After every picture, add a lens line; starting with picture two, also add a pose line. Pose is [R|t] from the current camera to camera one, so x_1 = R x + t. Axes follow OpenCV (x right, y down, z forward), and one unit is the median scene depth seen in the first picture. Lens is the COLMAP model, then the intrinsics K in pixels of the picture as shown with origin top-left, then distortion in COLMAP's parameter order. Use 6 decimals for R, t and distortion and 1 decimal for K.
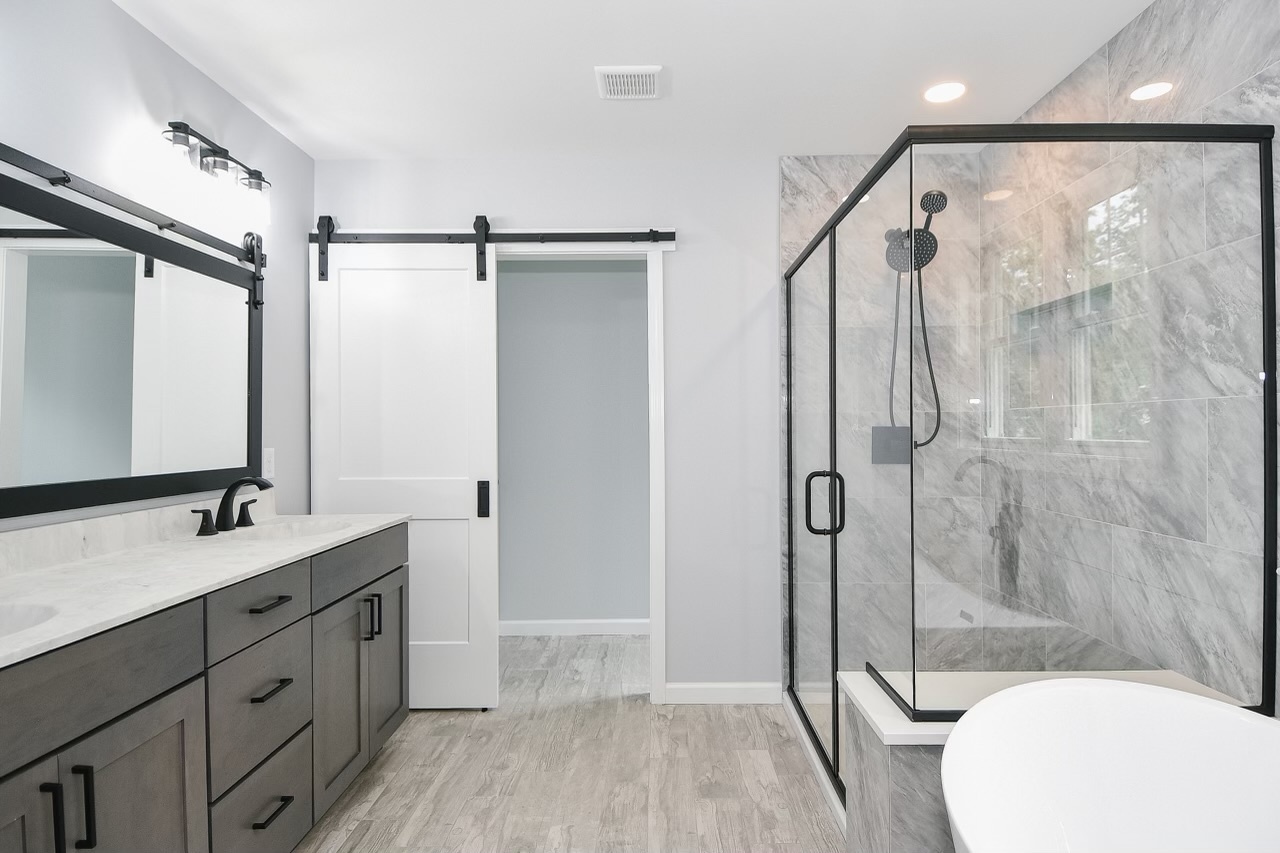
lens RADIAL K [[683.7, 0, 649.0], [0, 683.7, 431.5], [0, 0, 1]] dist [0.051136, -0.051800]
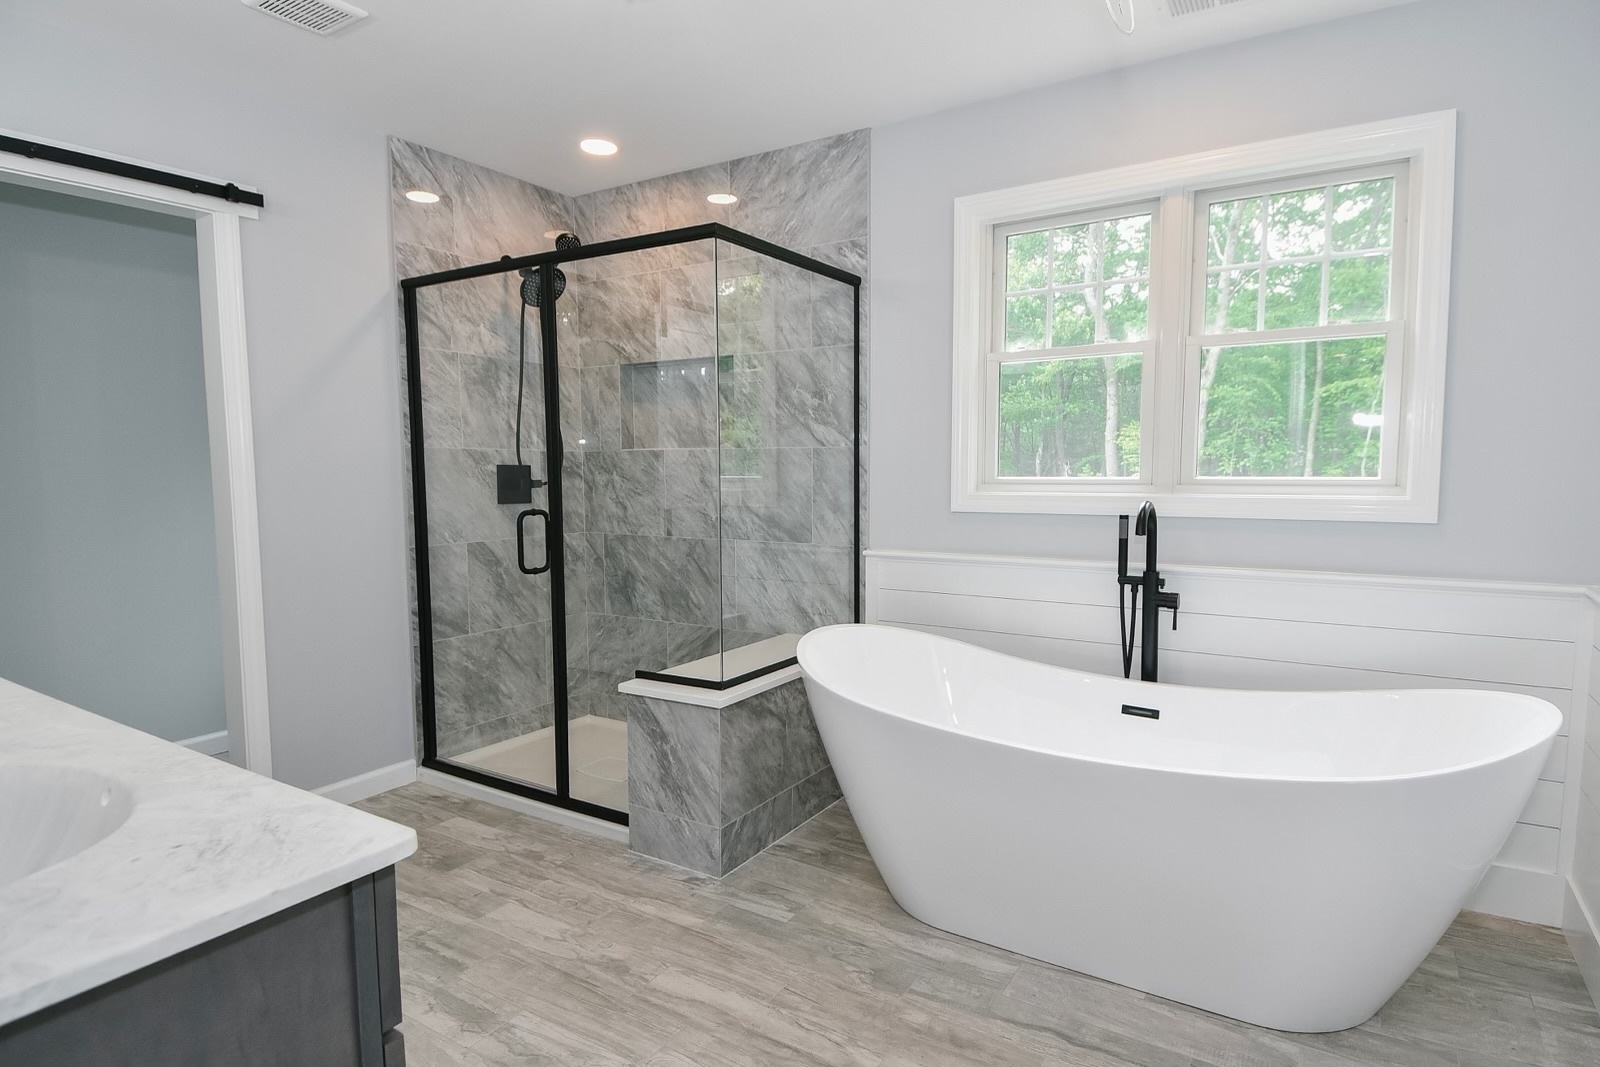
lens RADIAL K [[854.7, 0, 811.2], [0, 854.7, 539.7], [0, 0, 1]] dist [0.051136, -0.051800]
pose [[0.531202, -0.068332, 0.844485, -0.678918], [0.002493, 0.996864, 0.079093, 0.004514], [-0.847241, -0.039909, 0.529707, 0.006077]]
